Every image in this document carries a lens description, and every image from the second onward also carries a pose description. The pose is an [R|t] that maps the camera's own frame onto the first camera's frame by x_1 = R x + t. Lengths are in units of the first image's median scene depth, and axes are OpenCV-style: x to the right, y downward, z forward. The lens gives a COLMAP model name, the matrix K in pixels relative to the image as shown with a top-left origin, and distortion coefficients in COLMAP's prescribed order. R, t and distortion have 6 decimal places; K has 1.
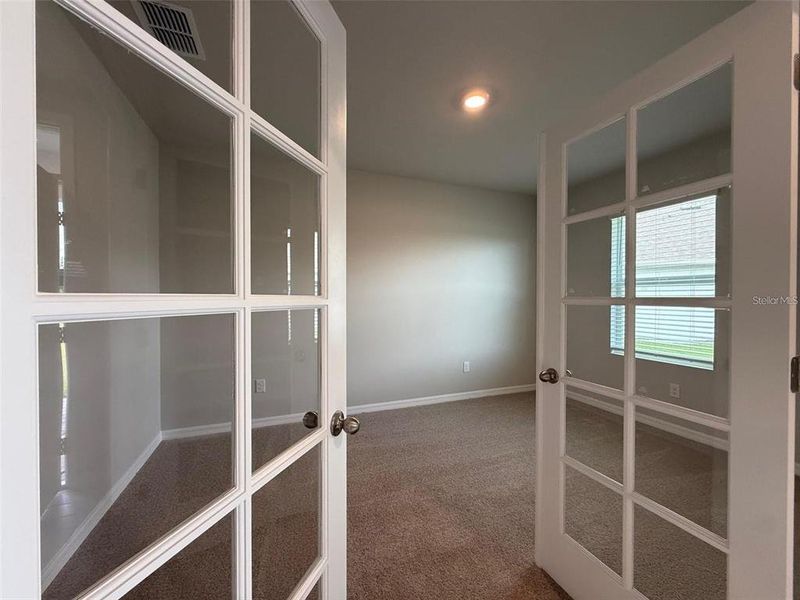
lens RADIAL K [[317.7, 0, 401.5], [0, 317.7, 300.3], [0, 0, 1]] dist [-0.000993, -0.001455]
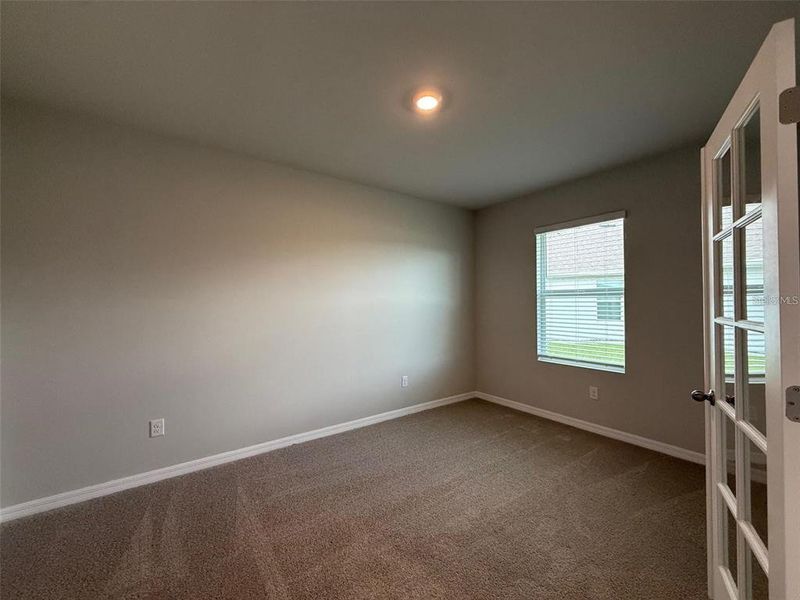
lens RADIAL K [[317.7, 0, 398.7], [0, 317.7, 299.4], [0, 0, 1]] dist [-0.000993, -0.001455]
pose [[0.970580, -0.001239, 0.240776, -0.059689], [0.007366, 0.999671, -0.024549, -0.018542], [-0.240666, 0.025600, 0.970270, 0.100041]]
